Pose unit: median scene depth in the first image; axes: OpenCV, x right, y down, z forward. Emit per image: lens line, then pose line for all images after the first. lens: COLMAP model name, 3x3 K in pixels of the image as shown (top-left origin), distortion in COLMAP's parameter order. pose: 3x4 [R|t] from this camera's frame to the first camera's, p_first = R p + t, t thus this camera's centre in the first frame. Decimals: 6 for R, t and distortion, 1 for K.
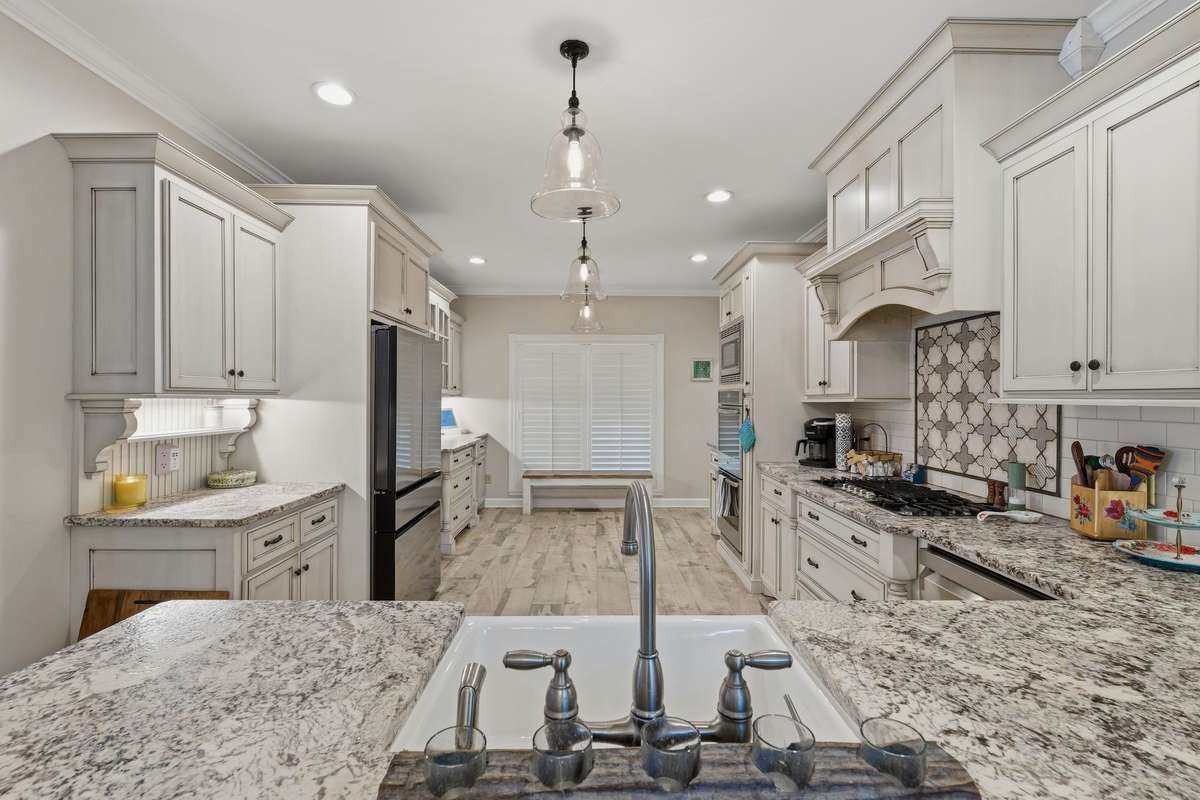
lens RADIAL K [[535.1, 0, 603.8], [0, 535.1, 399.0], [0, 0, 1]] dist [-0.007726, 0.000090]
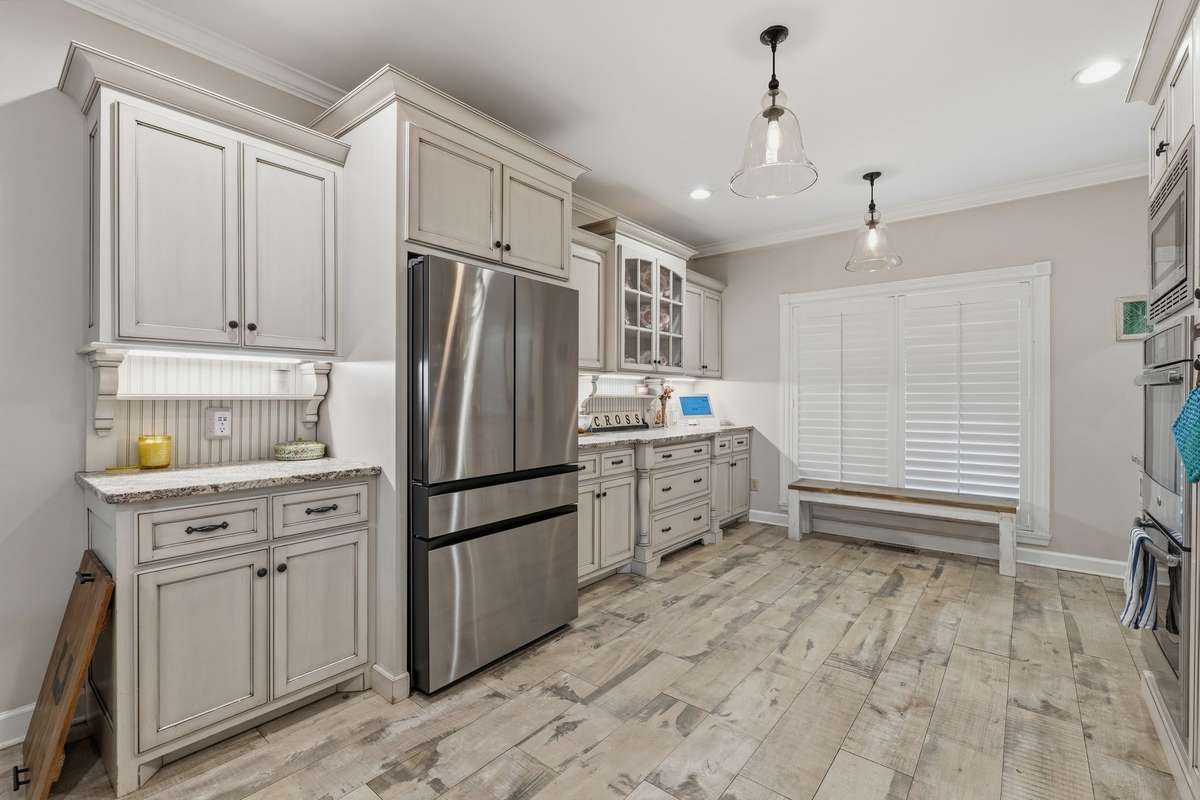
lens RADIAL K [[535.1, 0, 585.5], [0, 535.1, 397.8], [0, 0, 1]] dist [-0.007726, 0.000090]
pose [[0.760364, -0.000146, -0.649497, 0.163375], [-0.000974, 0.999999, -0.001364, 0.038703], [0.649497, 0.001670, 0.760363, 0.396859]]
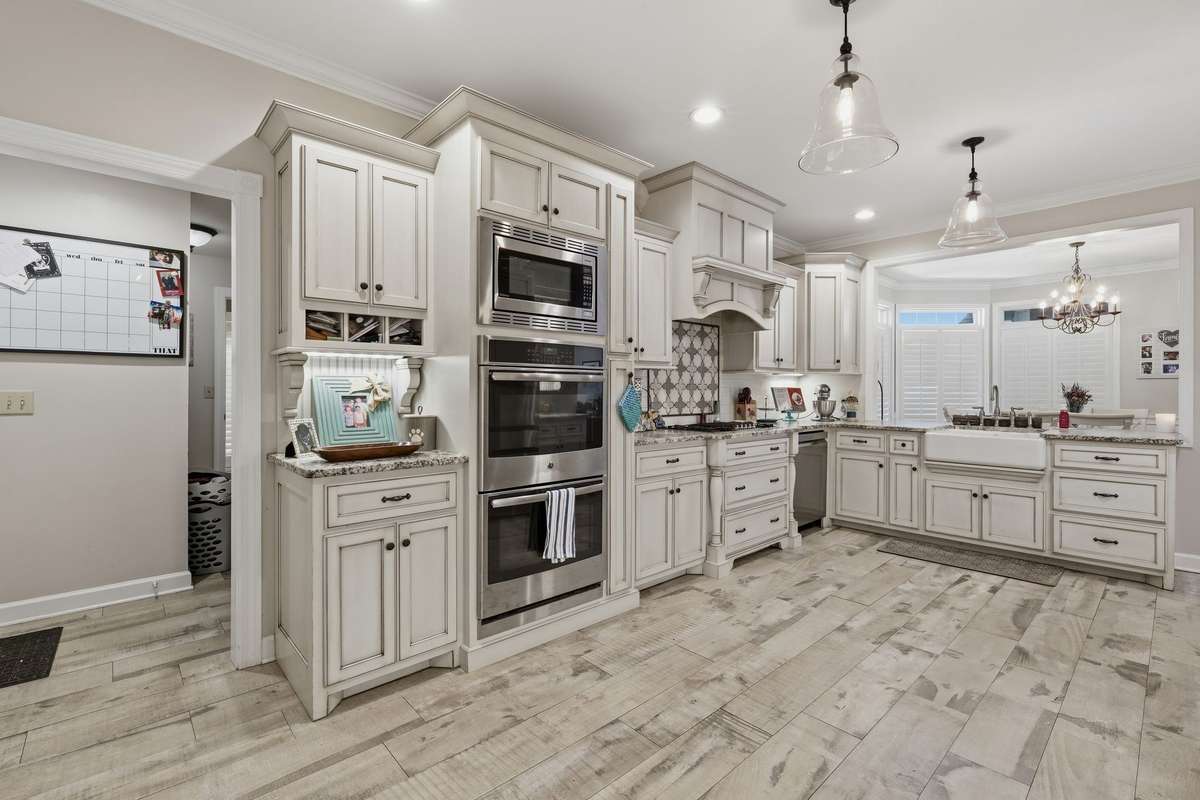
lens RADIAL K [[535.1, 0, 600.3], [0, 535.1, 395.0], [0, 0, 1]] dist [-0.007726, 0.000090]
pose [[-0.676124, -0.008740, 0.736736, -0.235116], [-0.002173, 0.999949, 0.009869, 0.037869], [-0.736784, 0.005072, -0.676109, 1.384659]]
